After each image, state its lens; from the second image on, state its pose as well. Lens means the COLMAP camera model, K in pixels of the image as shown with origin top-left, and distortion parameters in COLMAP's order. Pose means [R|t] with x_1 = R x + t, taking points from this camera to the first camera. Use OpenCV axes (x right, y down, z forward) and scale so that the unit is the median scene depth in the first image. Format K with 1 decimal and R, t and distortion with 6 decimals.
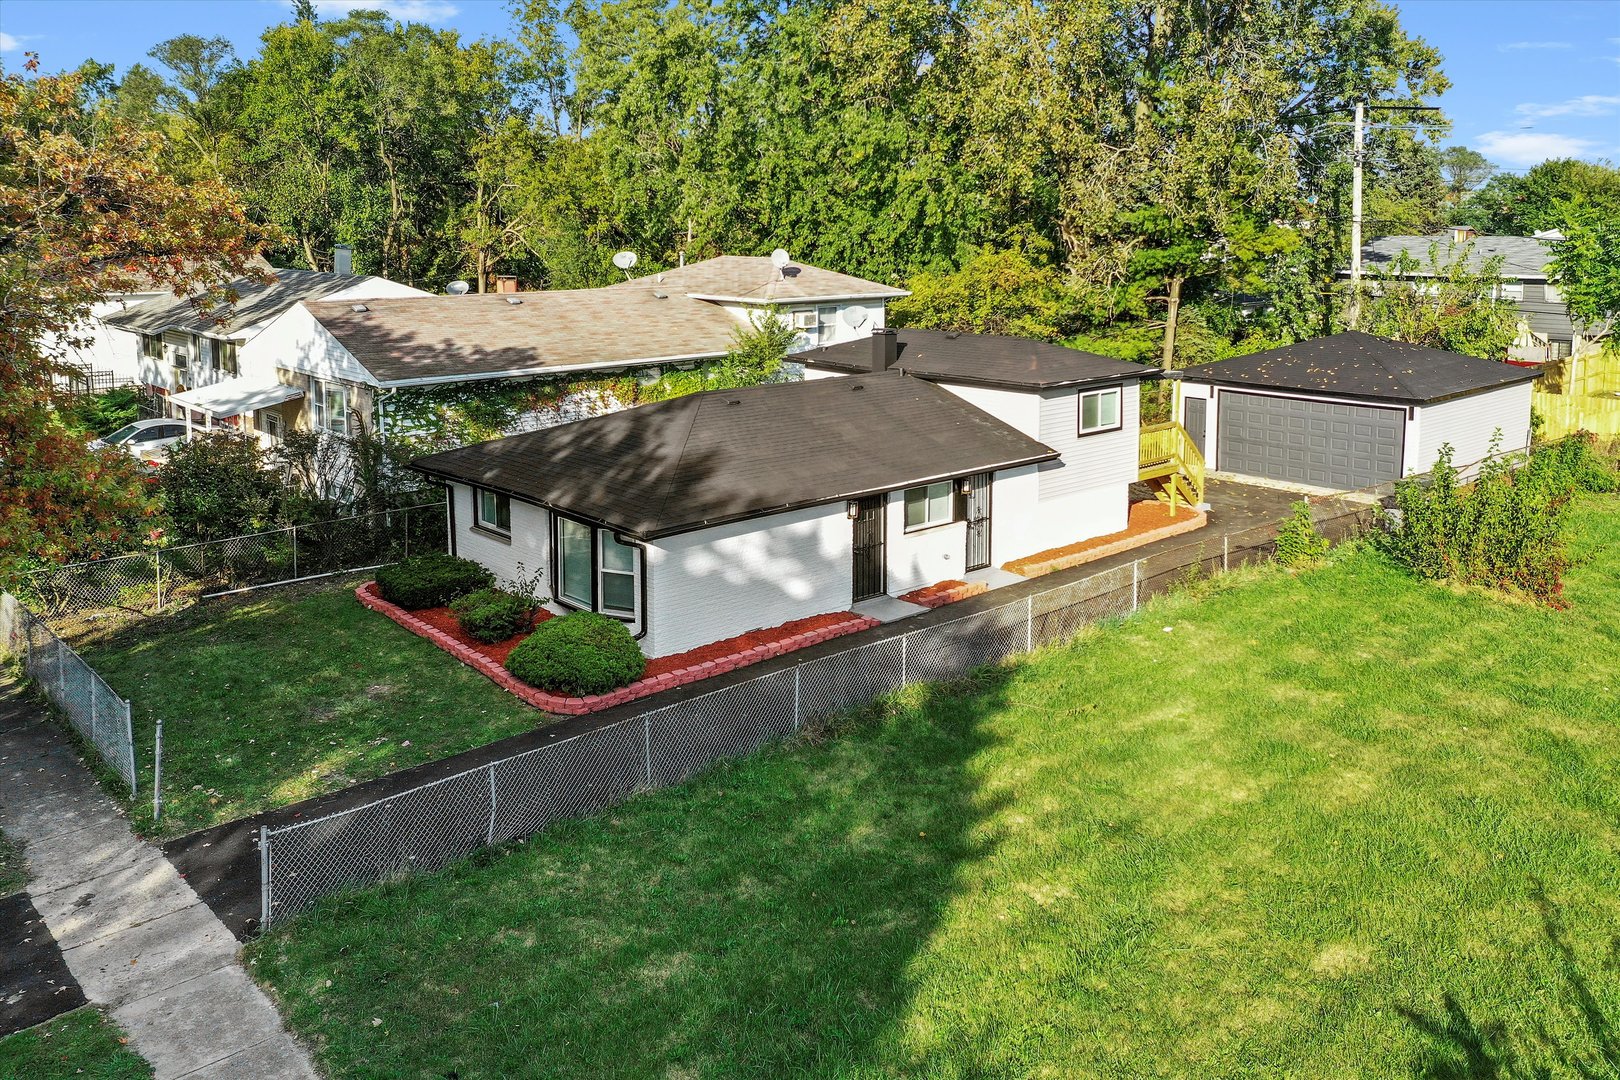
lens RADIAL K [[1291.5, 0, 810.0], [0, 1291.5, 540.0], [0, 0, 1]] dist [-0.006057, -0.004193]
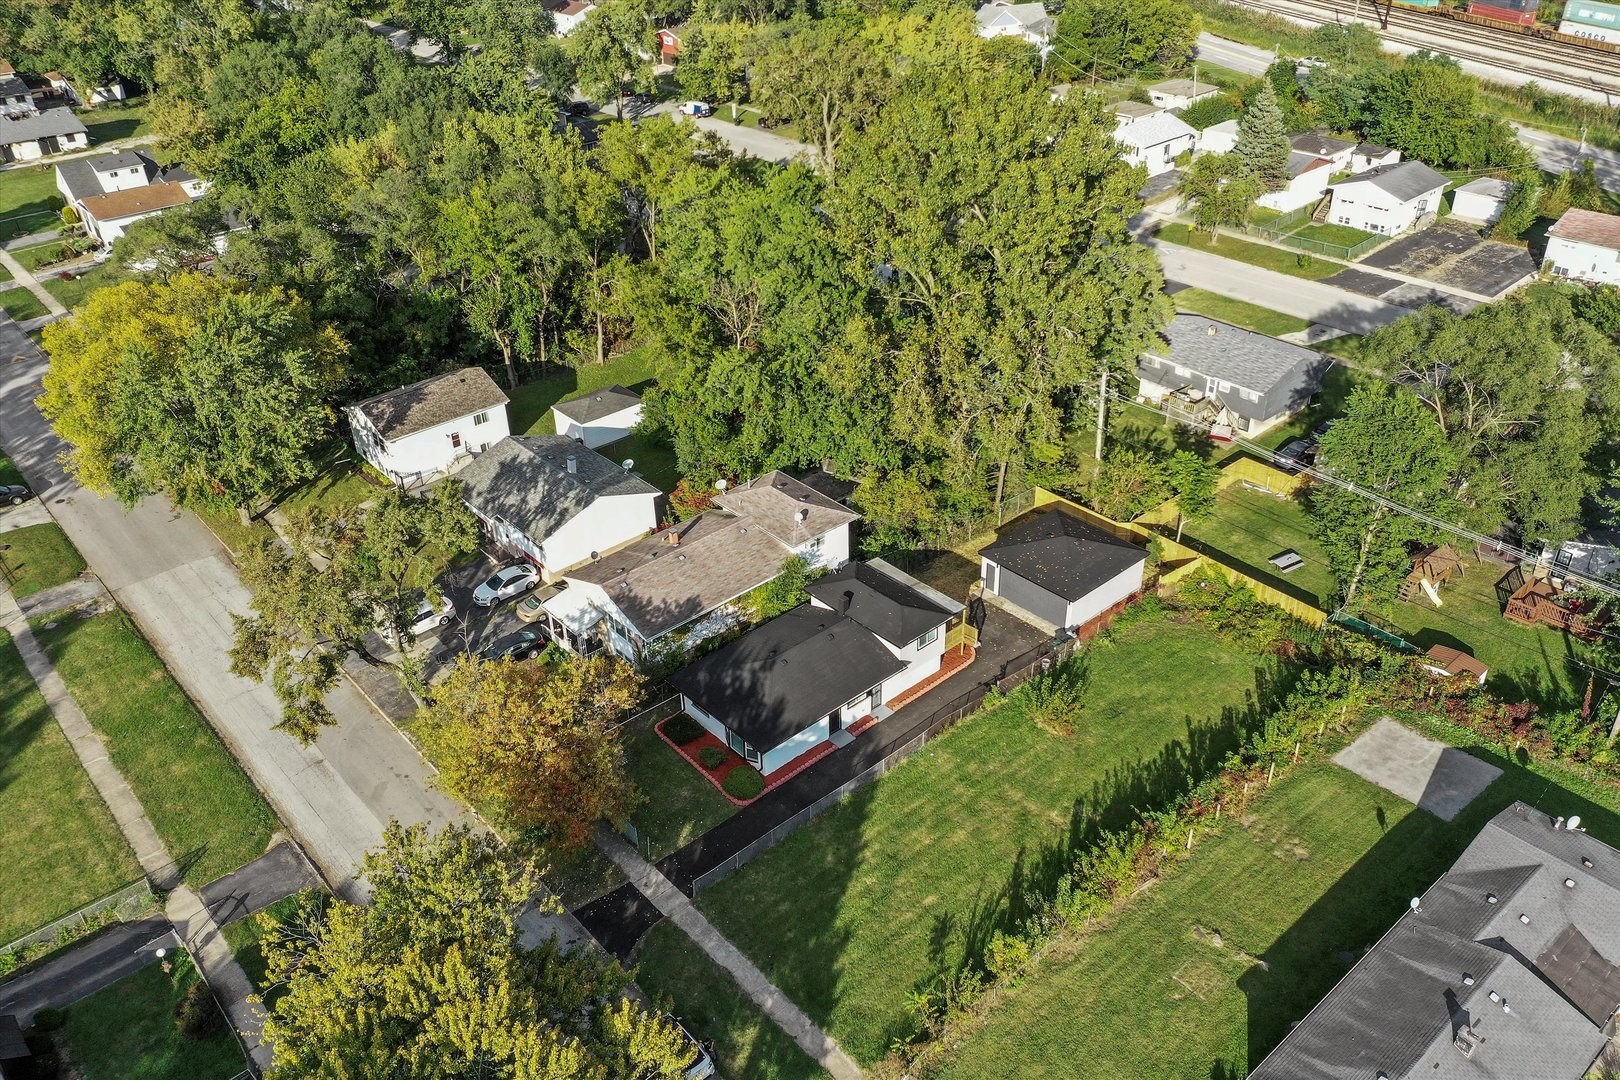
lens RADIAL K [[1291.5, 0, 810.0], [0, 1291.5, 540.0], [0, 0, 1]] dist [-0.006057, -0.004193]
pose [[0.999595, -0.024252, -0.014889, 0.041254], [0.027575, 0.954730, 0.296193, -1.195906], [0.007032, -0.296484, 0.955012, -1.588464]]
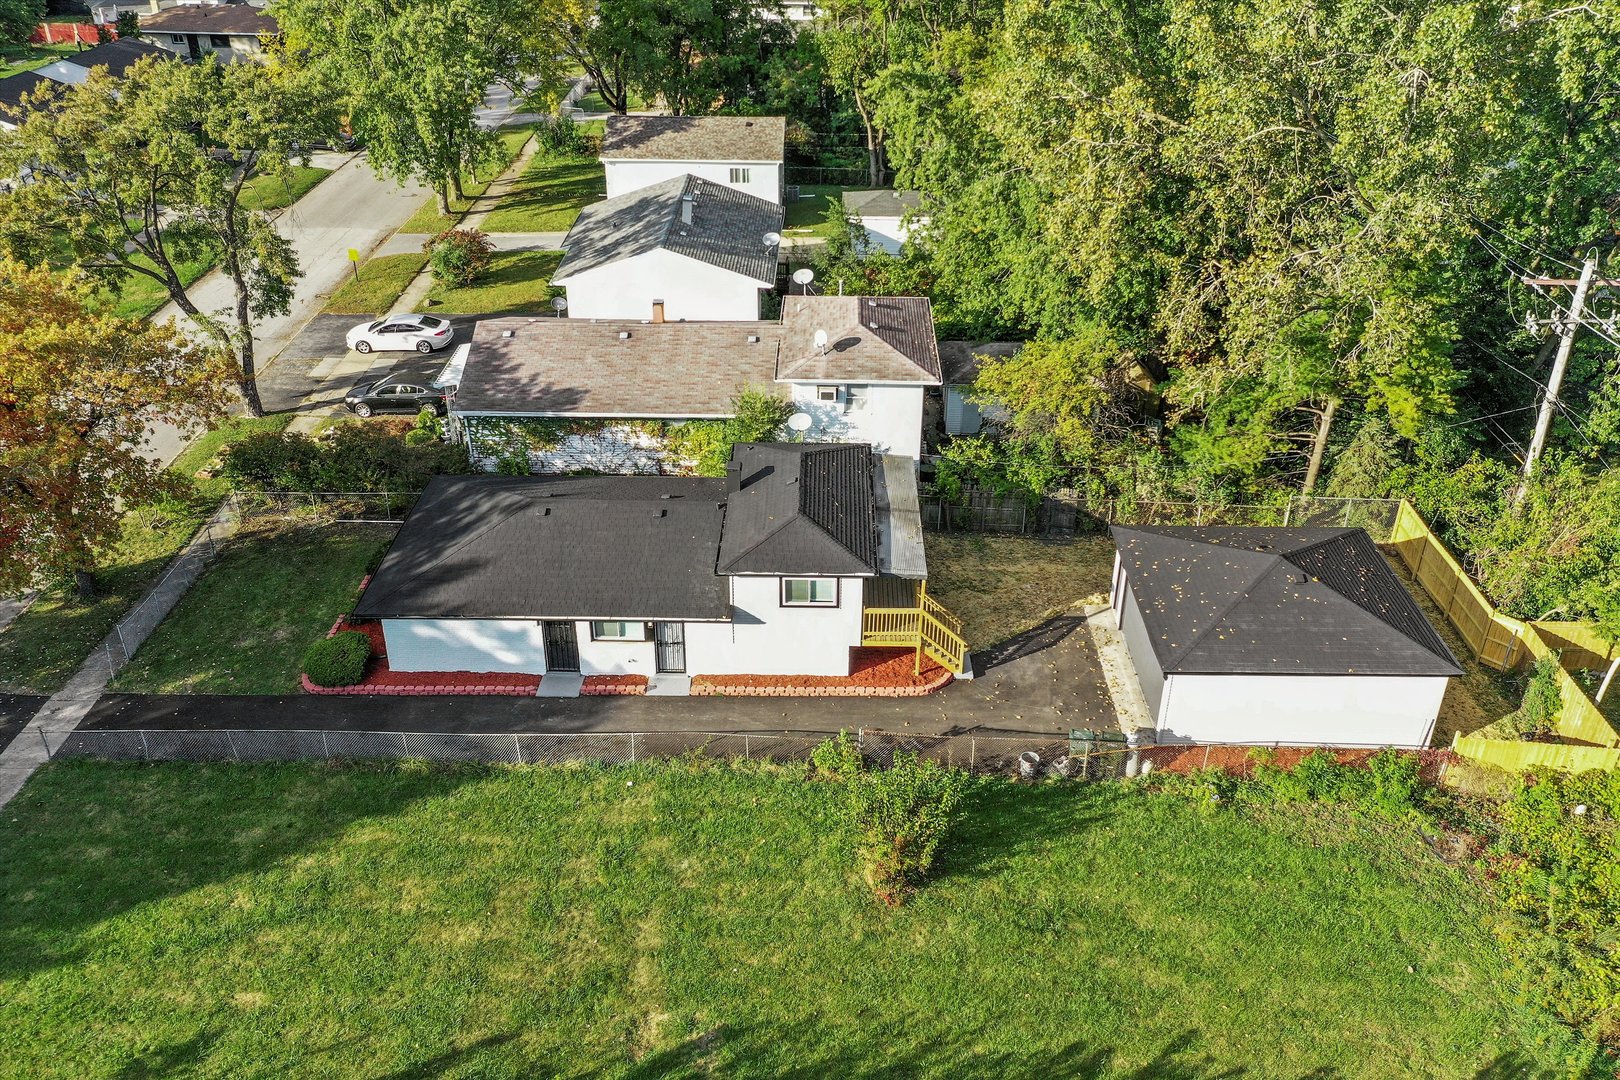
lens RADIAL K [[1340.4, 0, 810.0], [0, 1340.4, 540.0], [0, 0, 1]] dist [-0.001355, -0.001552]
pose [[0.745826, 0.339077, -0.573385, 1.088902], [-0.175422, 0.930348, 0.321993, -0.642289], [0.642629, -0.139566, 0.753359, 0.026980]]
